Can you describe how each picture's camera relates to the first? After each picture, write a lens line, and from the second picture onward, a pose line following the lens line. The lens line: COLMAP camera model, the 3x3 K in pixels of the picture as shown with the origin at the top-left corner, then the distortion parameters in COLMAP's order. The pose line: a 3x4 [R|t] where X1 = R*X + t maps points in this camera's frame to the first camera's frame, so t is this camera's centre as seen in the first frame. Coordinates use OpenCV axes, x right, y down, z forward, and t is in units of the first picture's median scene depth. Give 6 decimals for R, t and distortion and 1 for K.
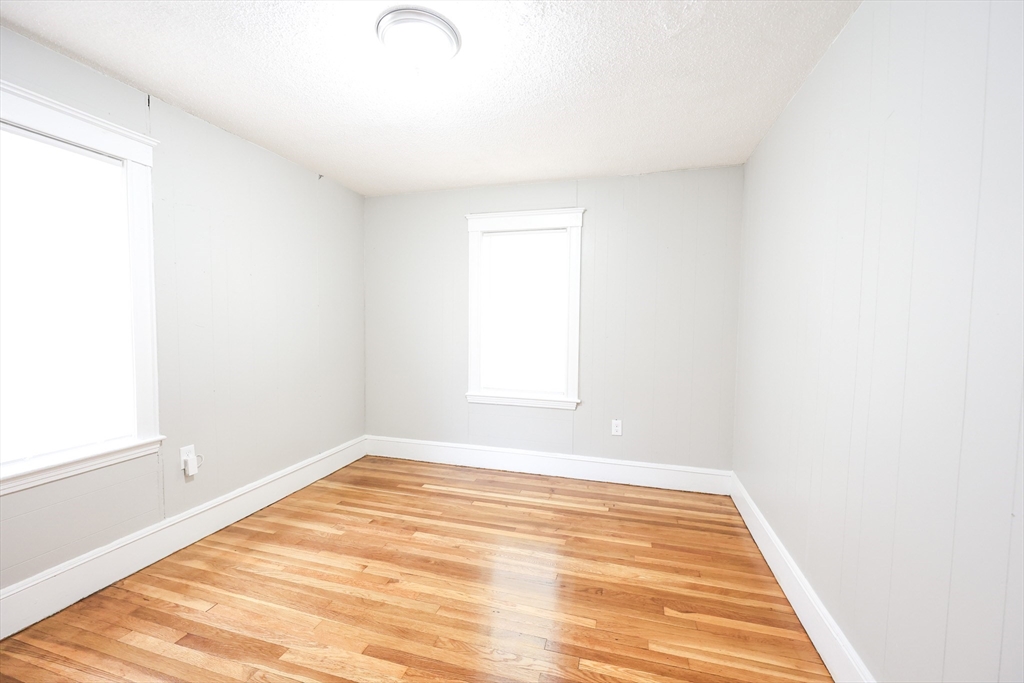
lens RADIAL K [[412.6, 0, 515.4], [0, 412.6, 338.7], [0, 0, 1]] dist [-0.000243, 0.000003]
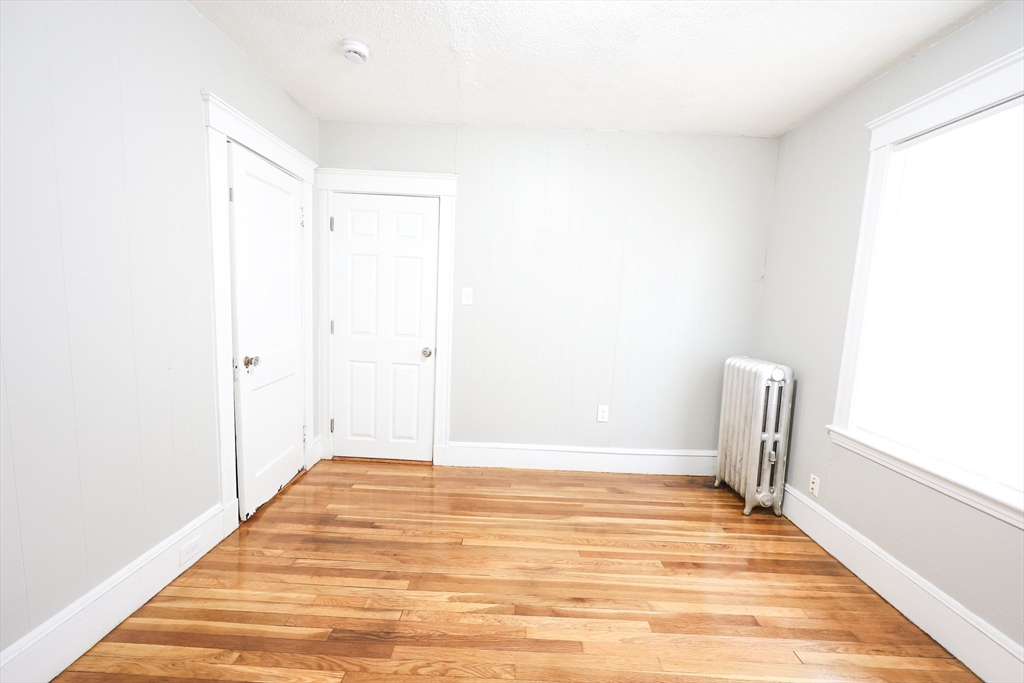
lens RADIAL K [[412.6, 0, 515.4], [0, 412.6, 338.7], [0, 0, 1]] dist [-0.000243, 0.000003]
pose [[-0.963338, -0.026715, -0.266958, 0.053763], [-0.067924, 0.986898, 0.146350, -0.068953], [0.259550, 0.159118, -0.952531, 1.770314]]
